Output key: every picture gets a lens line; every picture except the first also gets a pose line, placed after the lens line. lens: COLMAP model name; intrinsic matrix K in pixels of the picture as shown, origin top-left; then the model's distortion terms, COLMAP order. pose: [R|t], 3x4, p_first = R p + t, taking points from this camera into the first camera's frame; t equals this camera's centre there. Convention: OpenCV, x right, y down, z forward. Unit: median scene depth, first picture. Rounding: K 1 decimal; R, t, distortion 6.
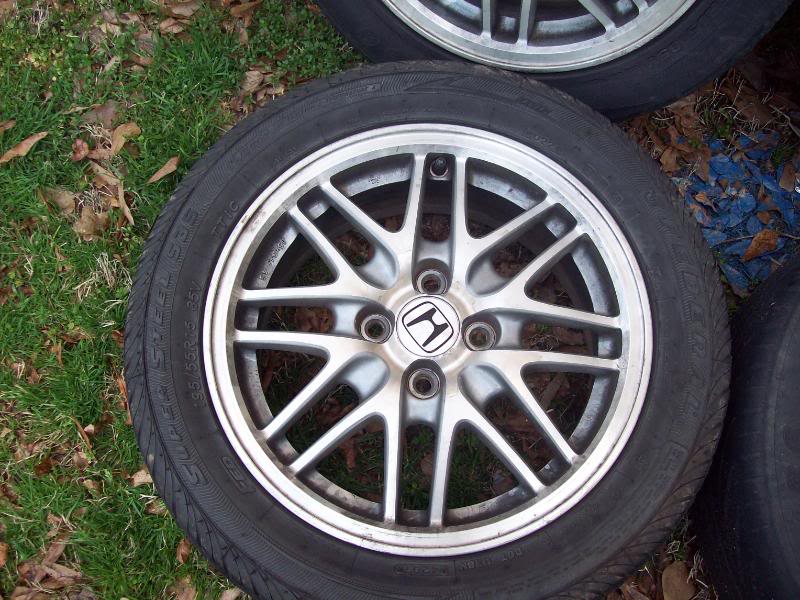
lens RADIAL K [[846.9, 0, 400.0], [0, 846.9, 300.0], [0, 0, 1]] dist [-0.190562, 0.176746]
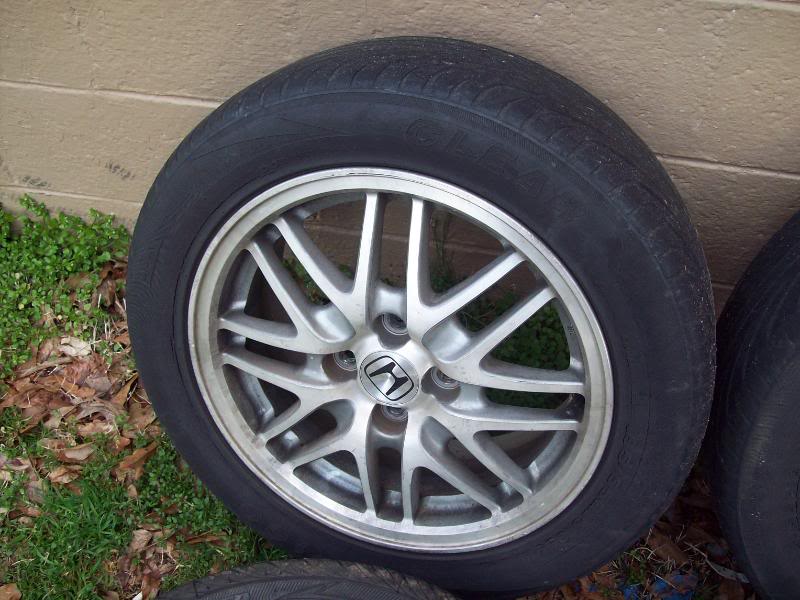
lens RADIAL K [[846.9, 0, 400.0], [0, 846.9, 300.0], [0, 0, 1]] dist [-0.190562, 0.176746]
pose [[0.999249, -0.029076, 0.025603, 0.106069], [0.035562, 0.950602, -0.308367, -0.224532], [-0.015373, 0.309046, 0.950923, 0.009202]]
